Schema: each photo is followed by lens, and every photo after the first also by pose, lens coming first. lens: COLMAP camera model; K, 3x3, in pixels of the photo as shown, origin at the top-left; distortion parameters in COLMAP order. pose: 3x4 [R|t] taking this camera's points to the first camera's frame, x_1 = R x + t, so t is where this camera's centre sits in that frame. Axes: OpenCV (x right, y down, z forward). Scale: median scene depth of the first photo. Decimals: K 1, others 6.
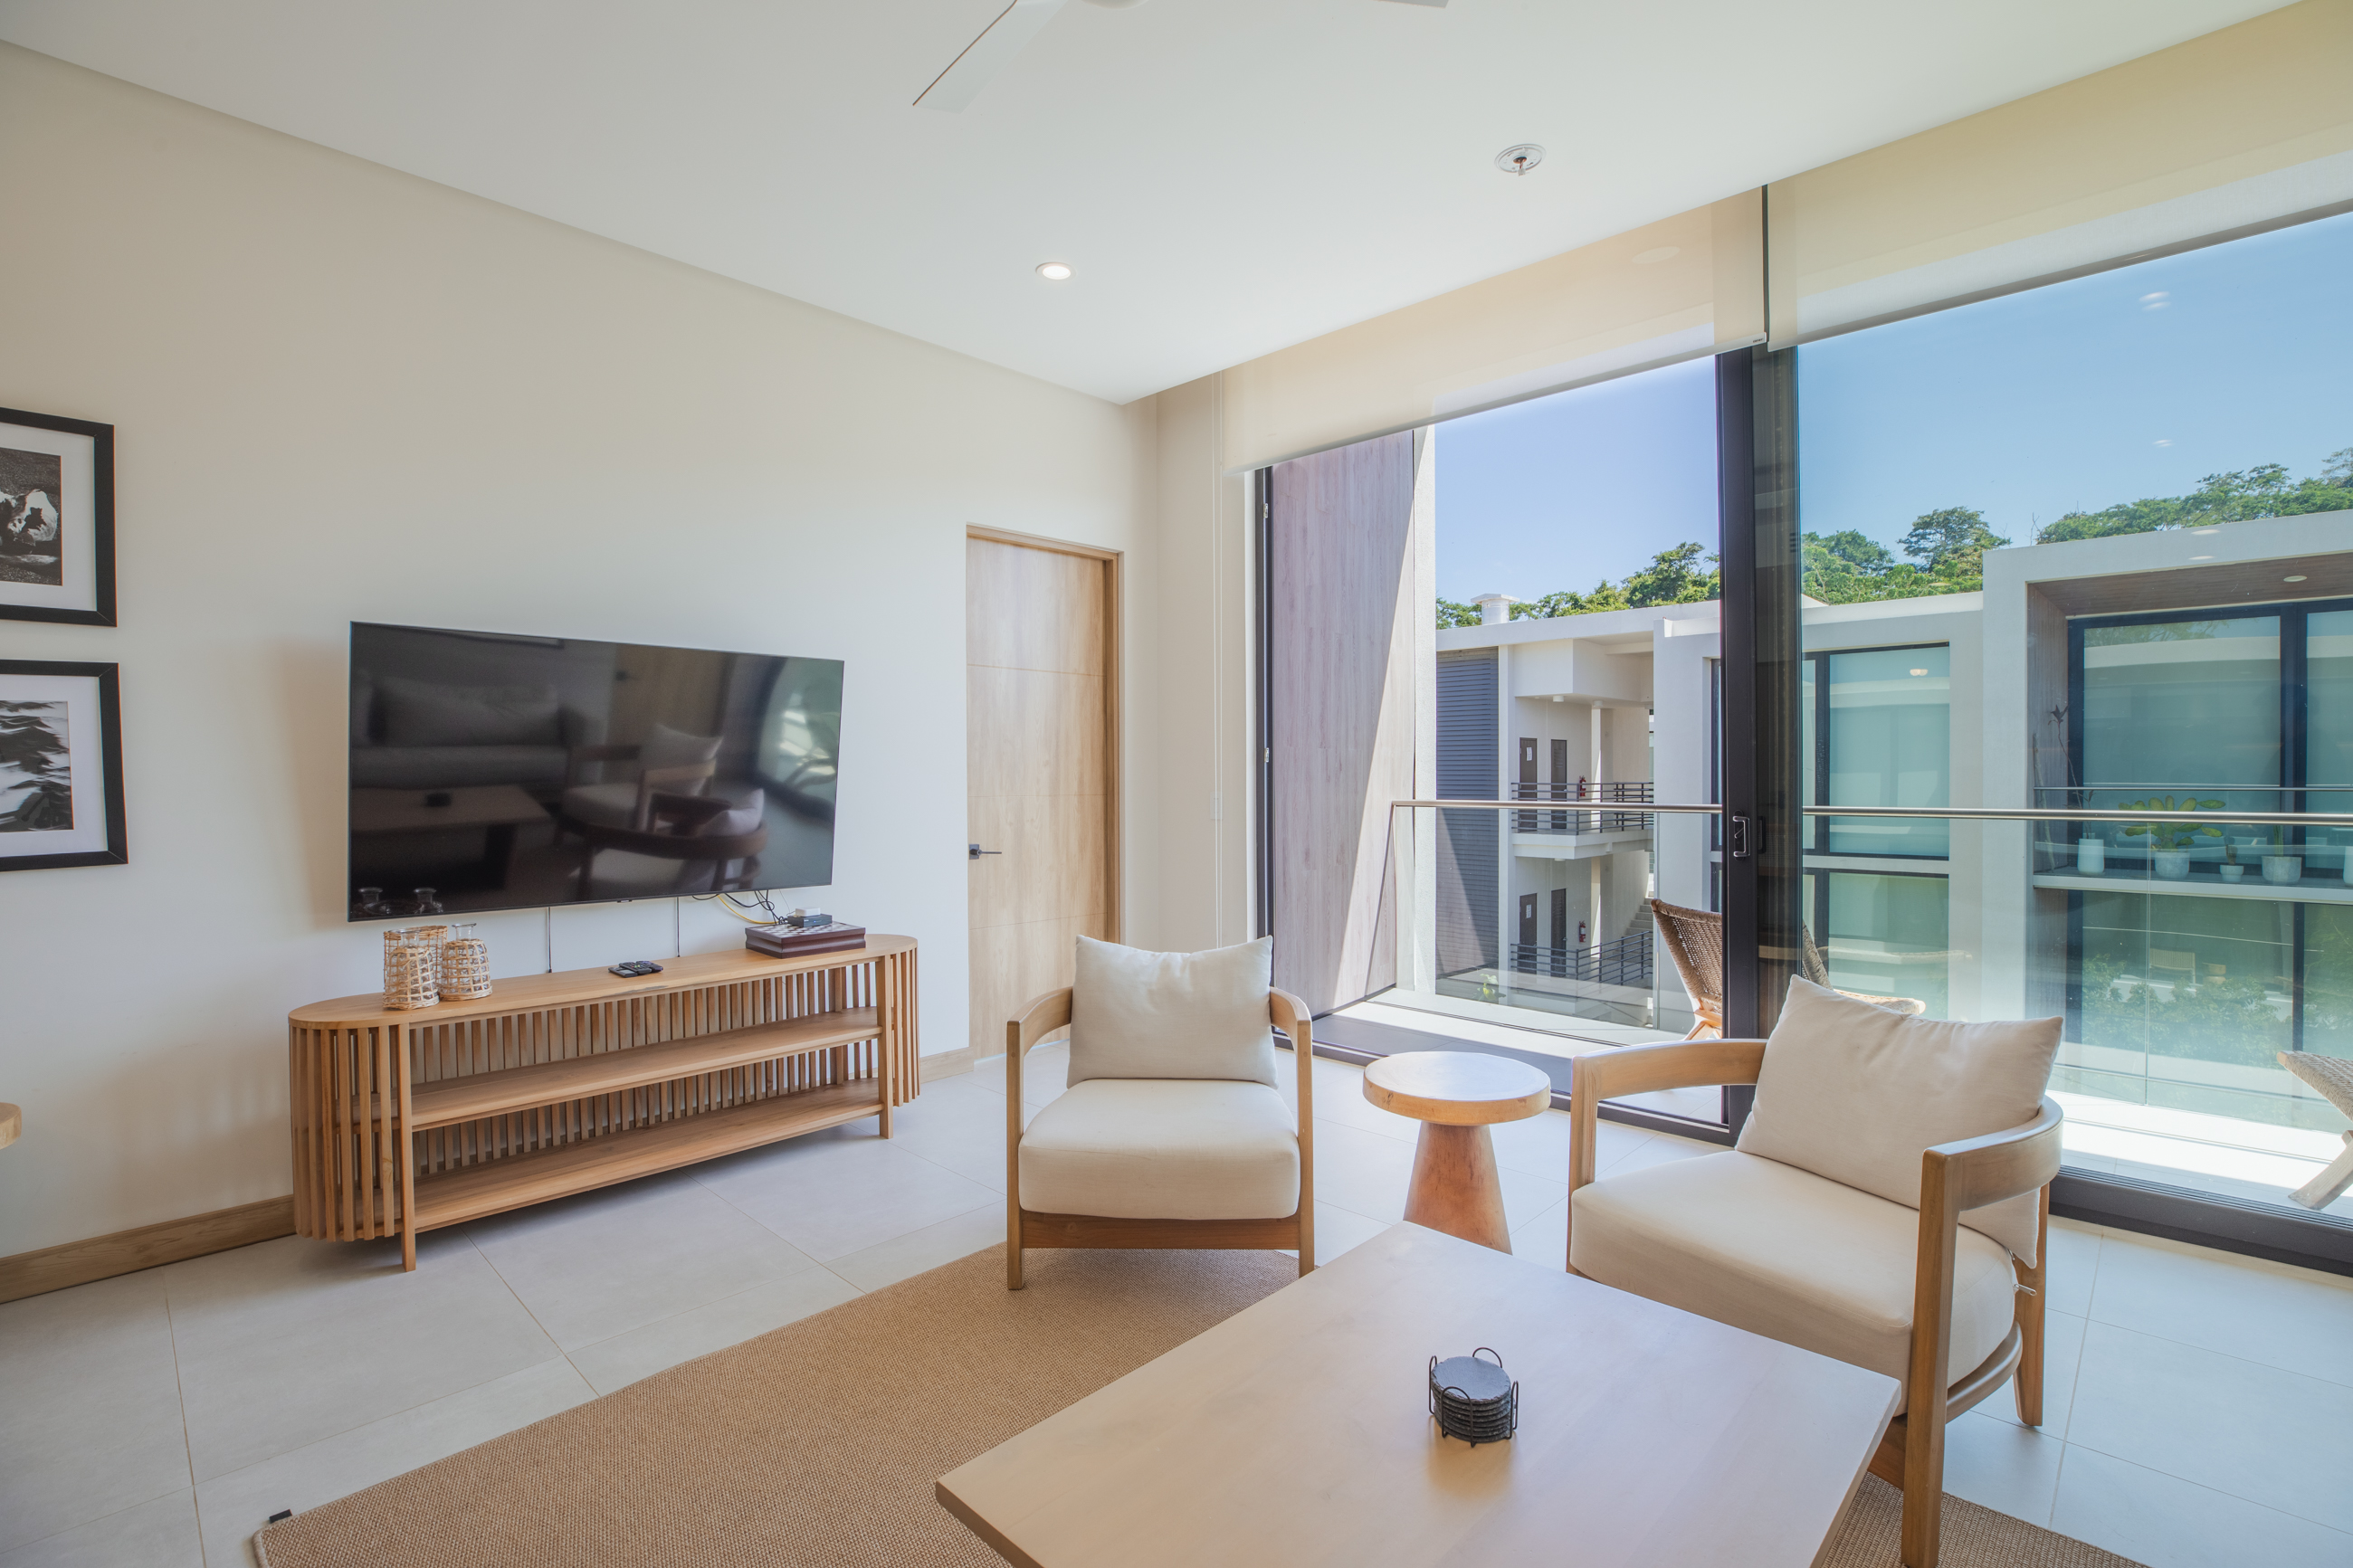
lens RADIAL K [[1076.6, 0, 1191.7], [0, 1076.6, 790.8], [0, 0, 1]] dist [-0.042540, 0.012579]
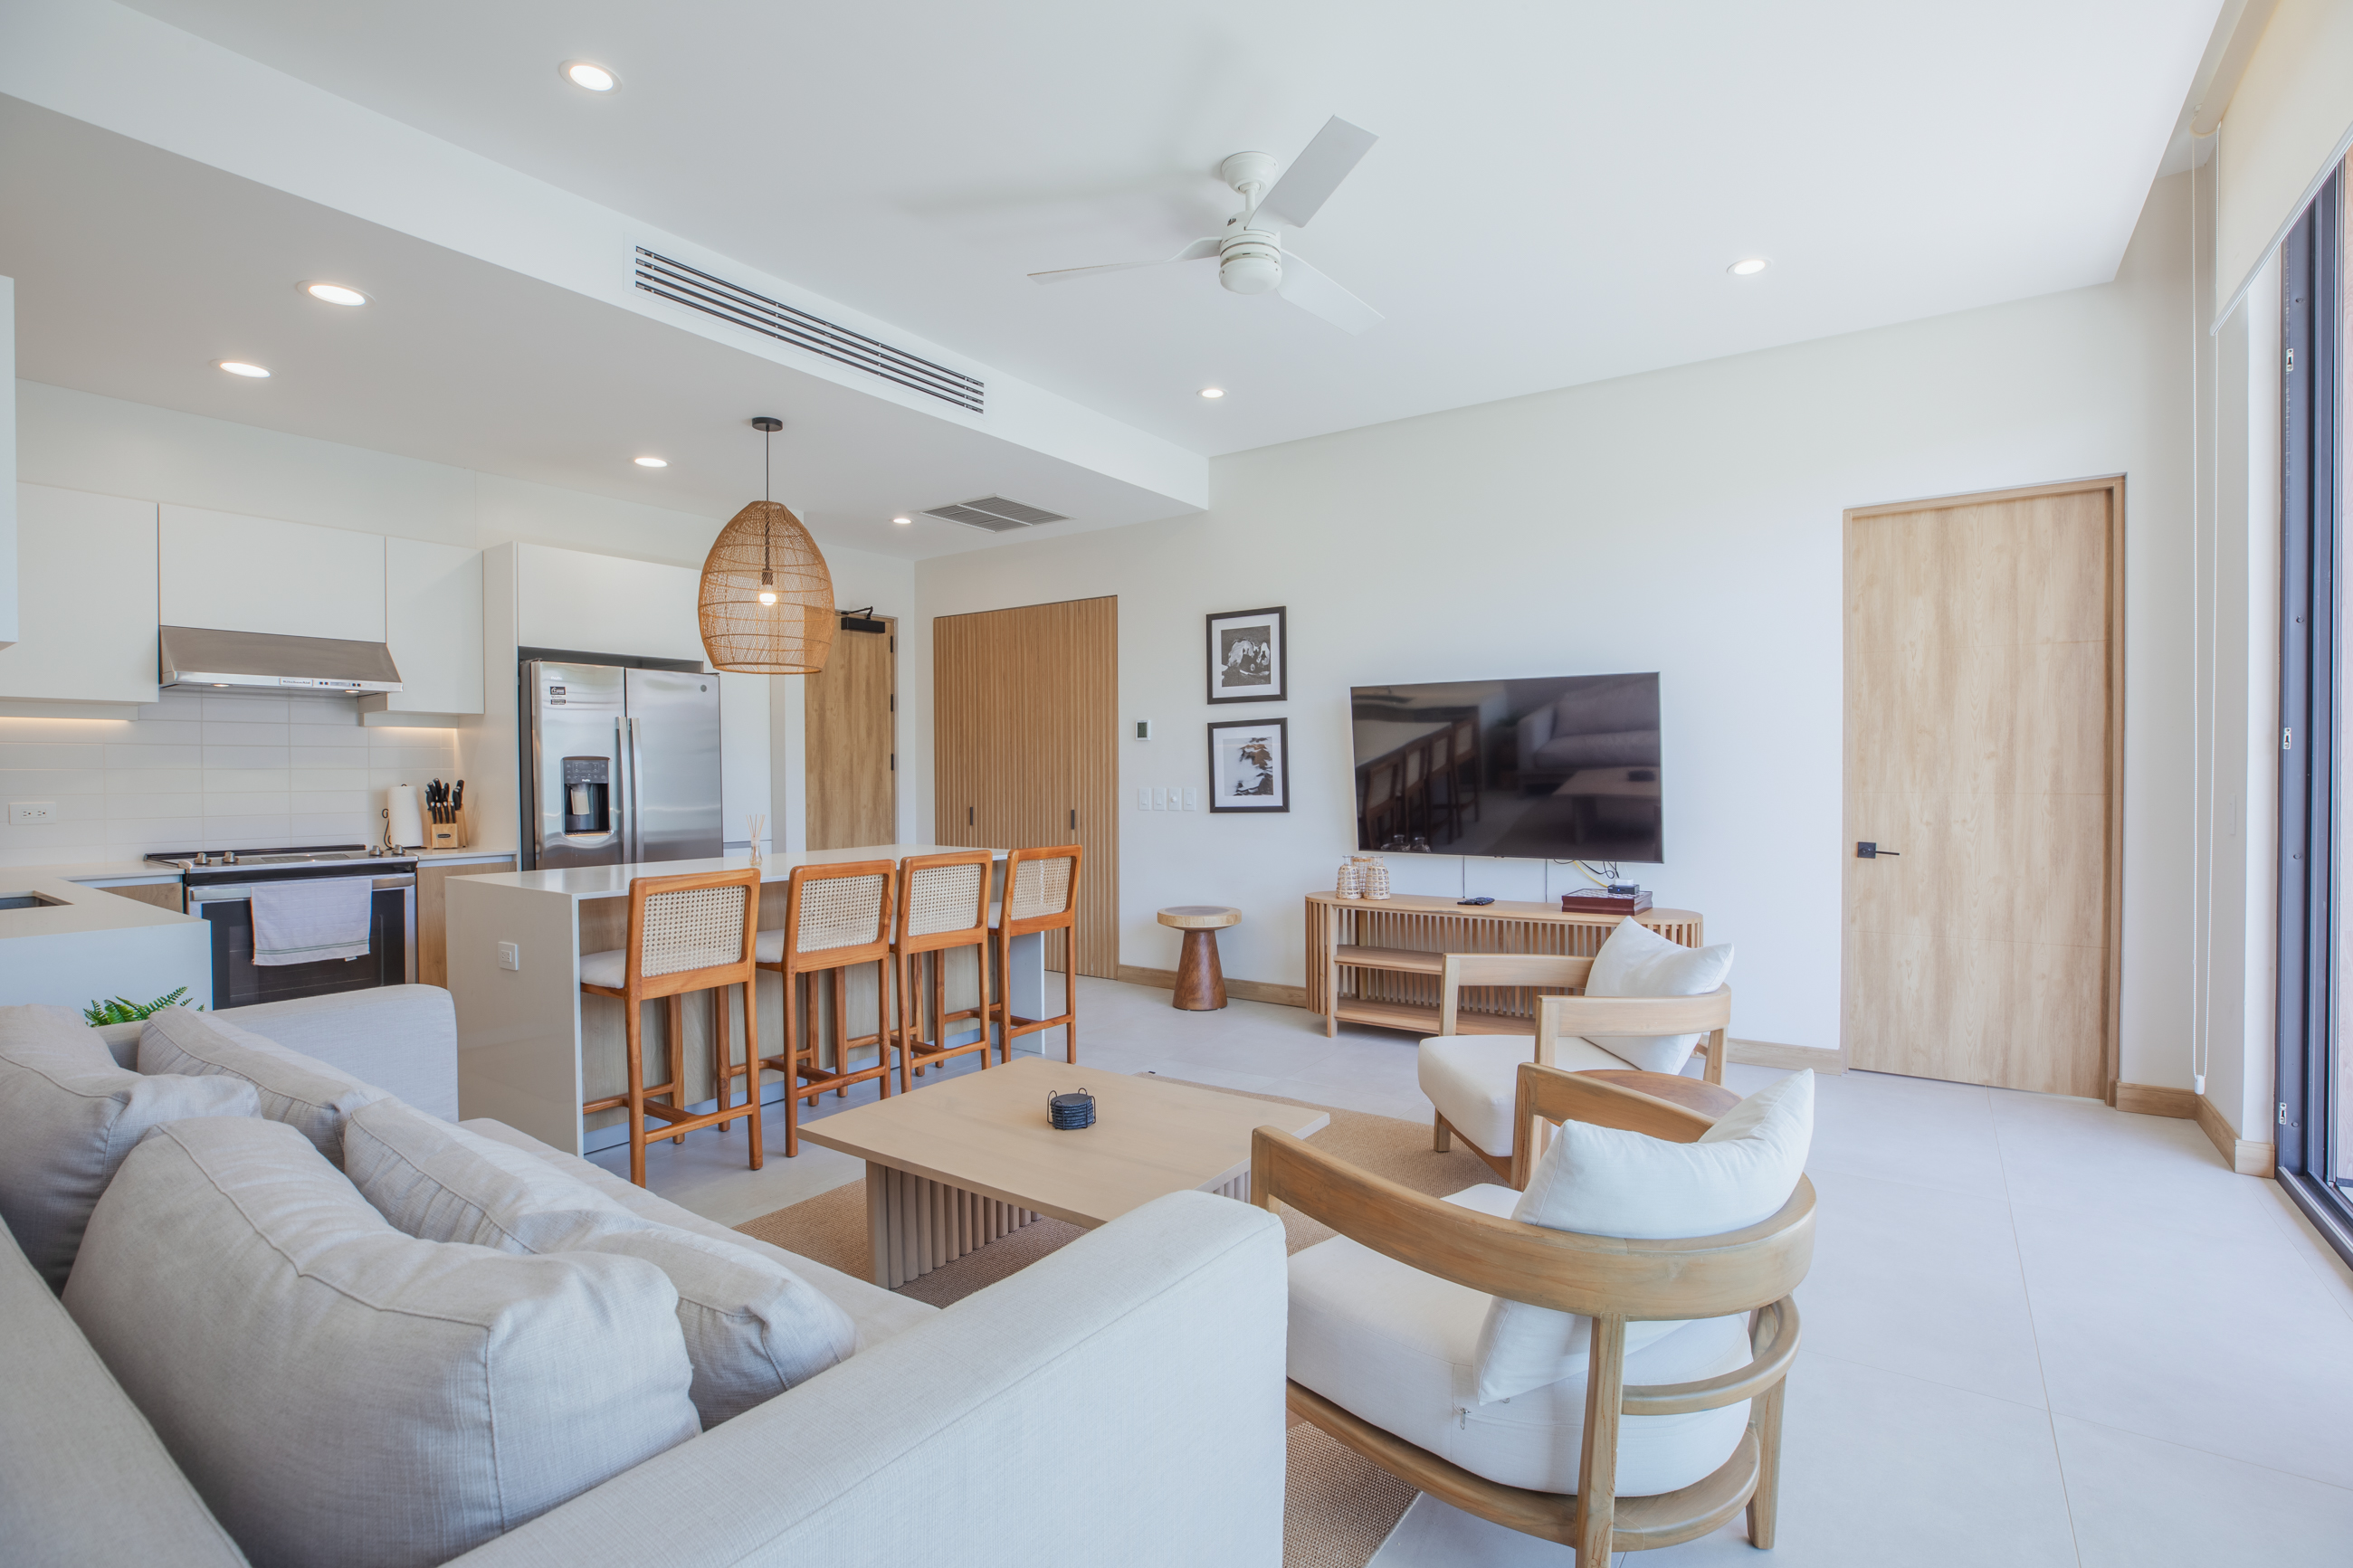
lens RADIAL K [[1076.6, 0, 1188.8], [0, 1076.6, 789.8], [0, 0, 1]] dist [-0.042540, 0.012579]
pose [[0.157202, 0.020338, -0.987357, 0.616919], [-0.009421, 0.999773, 0.019094, -0.008490], [0.987522, 0.006300, 0.157358, 0.256523]]
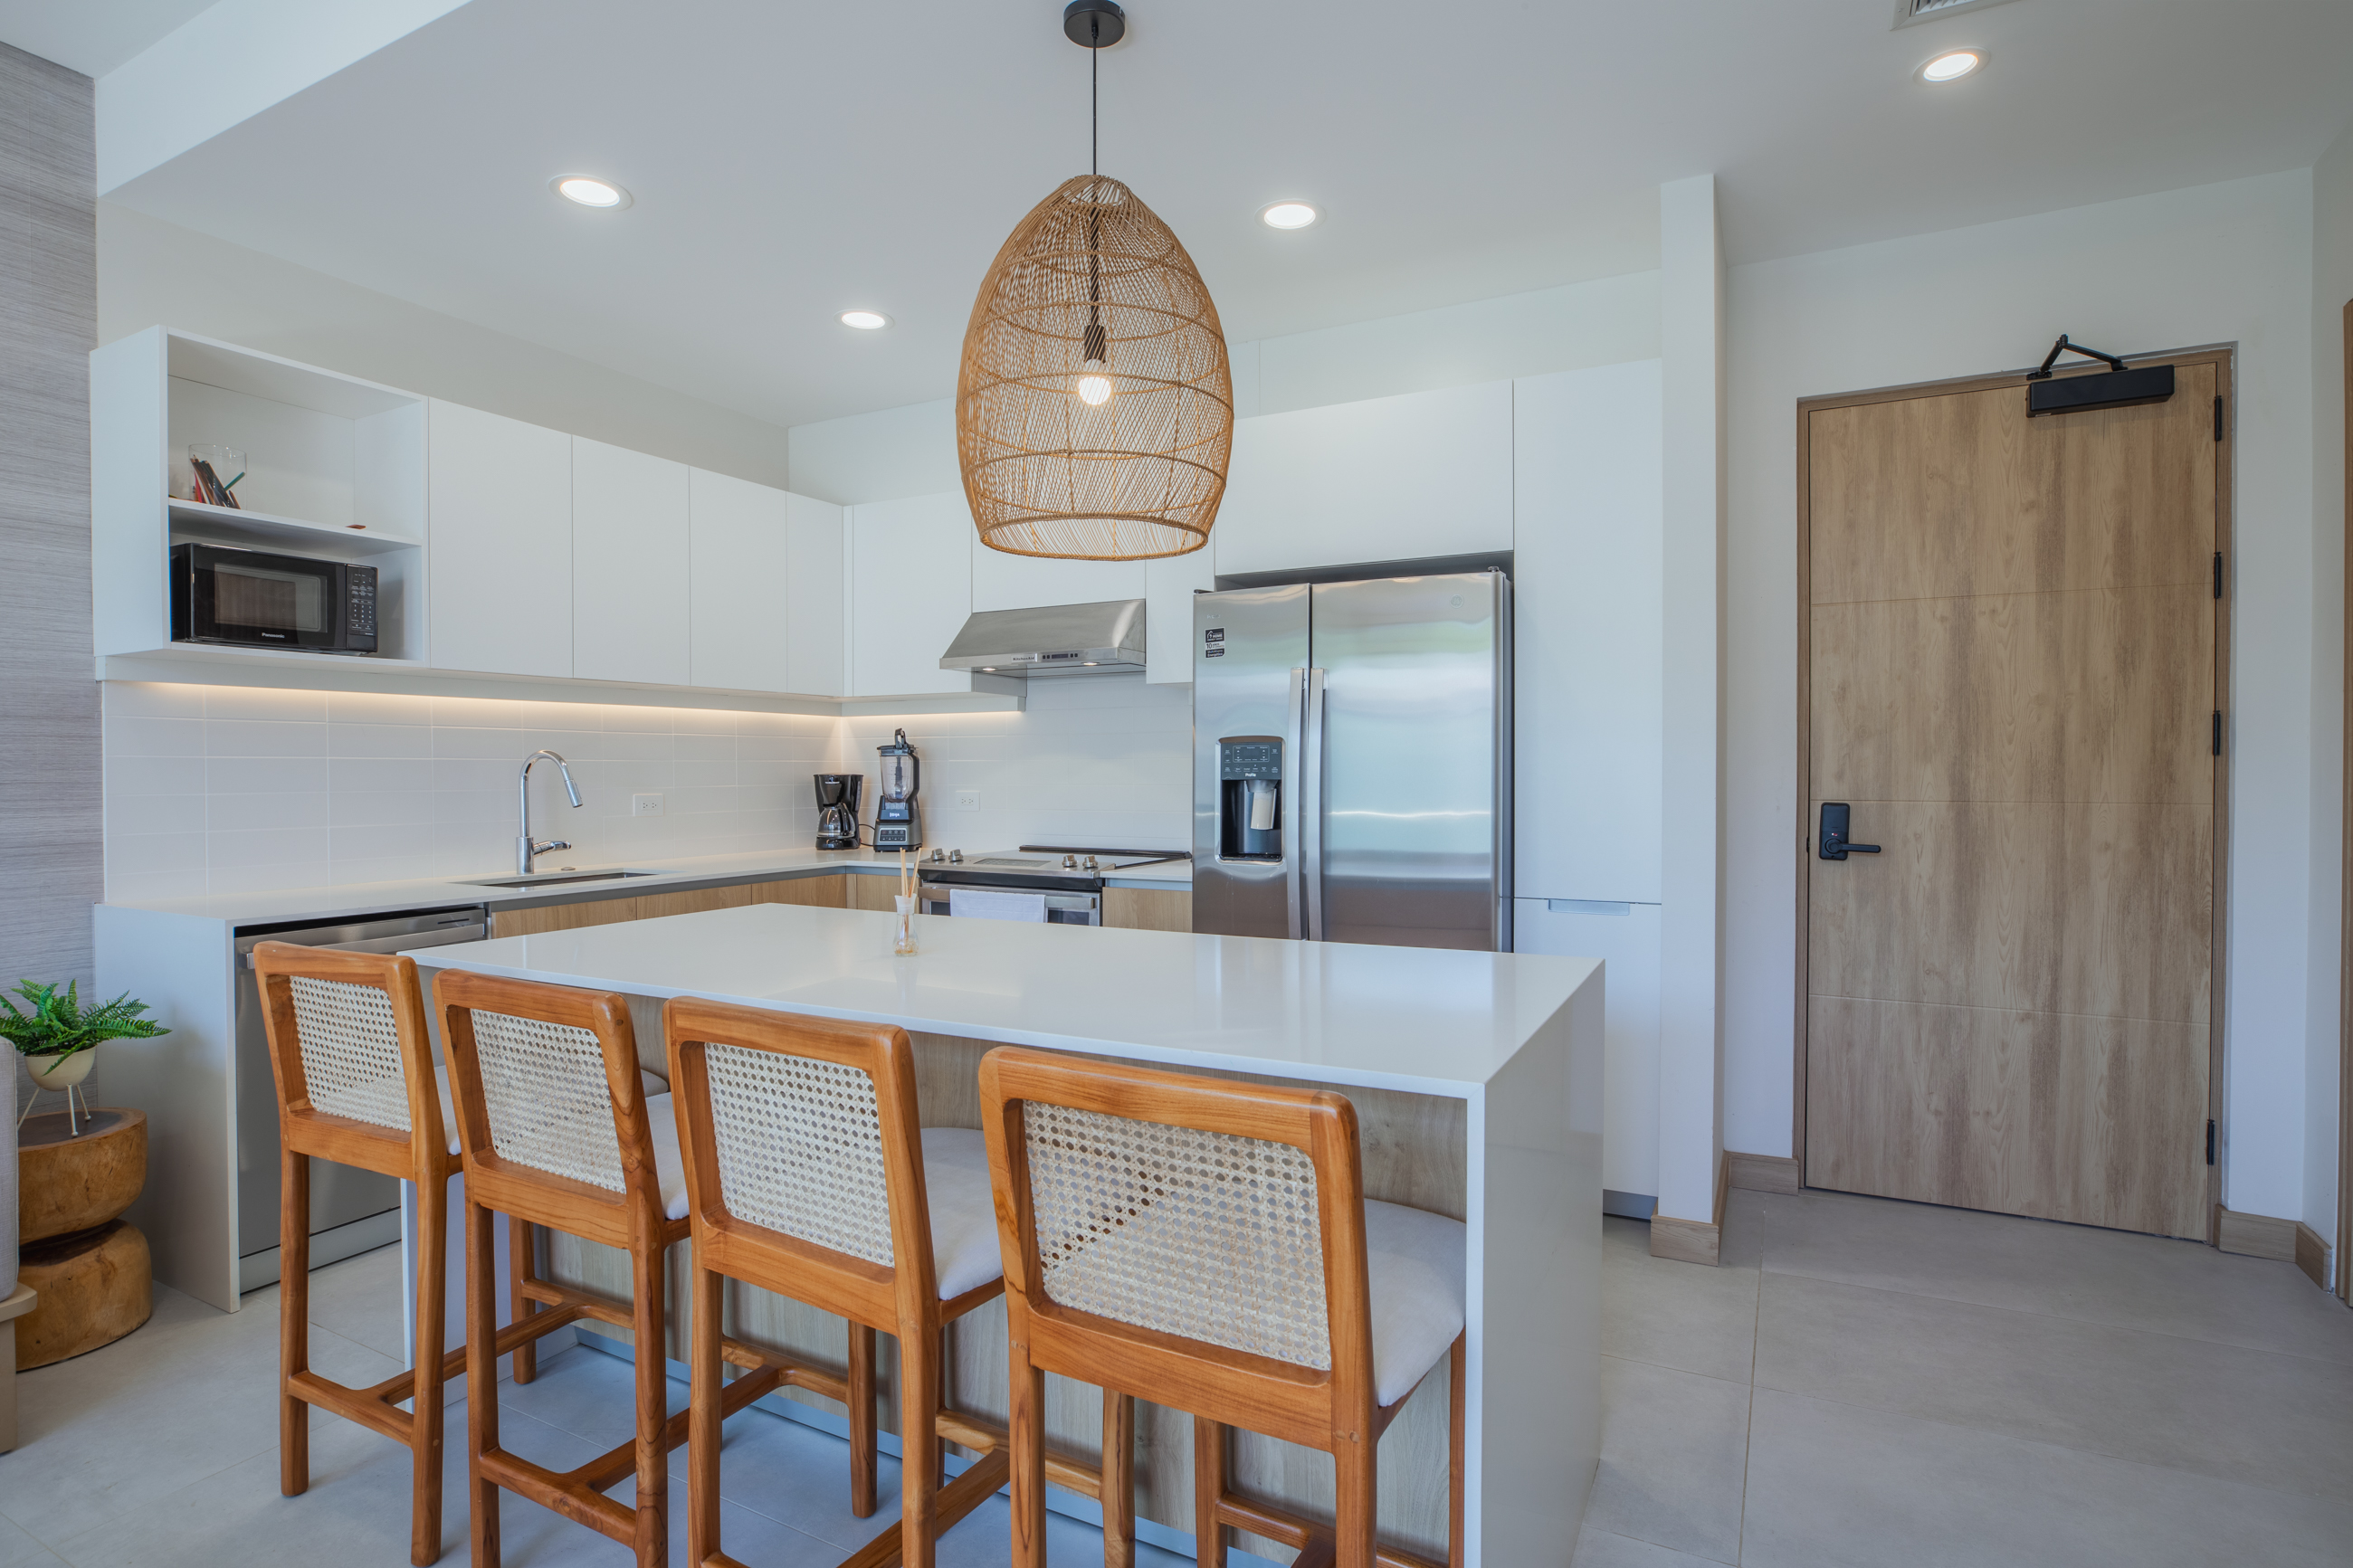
lens RADIAL K [[1177.2, 0, 1192.7], [0, 1177.2, 786.0], [0, 0, 1]] dist [-0.028612, 0.004382]
pose [[-0.958388, 0.010939, -0.285258, -0.277385], [0.003244, 0.999618, 0.027435, -0.005341], [0.285450, 0.025368, -0.958058, 0.520594]]
